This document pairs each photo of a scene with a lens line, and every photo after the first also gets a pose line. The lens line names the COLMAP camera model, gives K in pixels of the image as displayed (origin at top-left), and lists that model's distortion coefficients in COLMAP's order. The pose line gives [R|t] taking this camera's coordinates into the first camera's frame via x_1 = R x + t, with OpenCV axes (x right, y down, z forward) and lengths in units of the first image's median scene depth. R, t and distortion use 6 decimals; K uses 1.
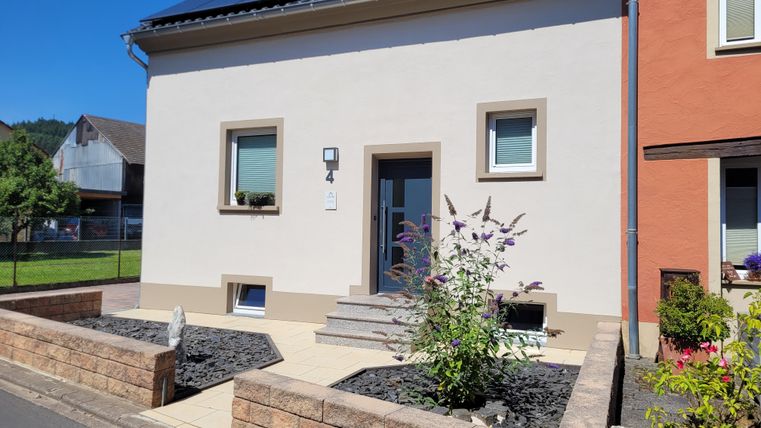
lens RADIAL K [[569.5, 0, 377.3], [0, 569.5, 214.6], [0, 0, 1]] dist [0.037067, 0.004008]
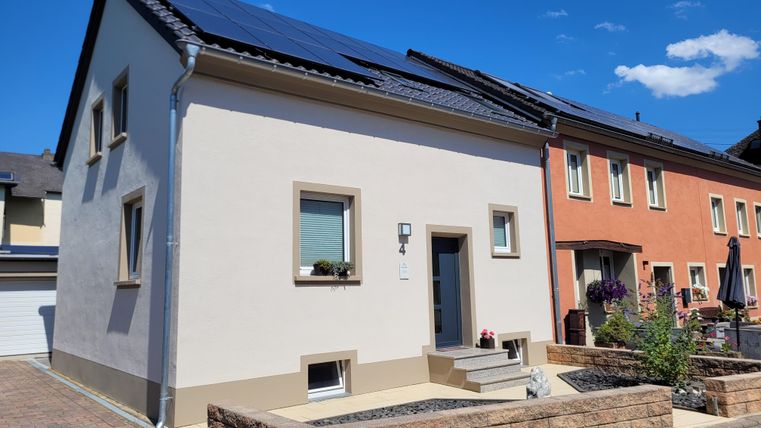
lens RADIAL K [[569.5, 0, 377.7], [0, 569.5, 212.3], [0, 0, 1]] dist [0.037067, 0.004008]
pose [[0.457702, 0.091298, 0.884406, -1.060809], [0.013126, 0.993912, -0.109395, -0.016737], [-0.889009, 0.061679, 0.453717, 0.520863]]
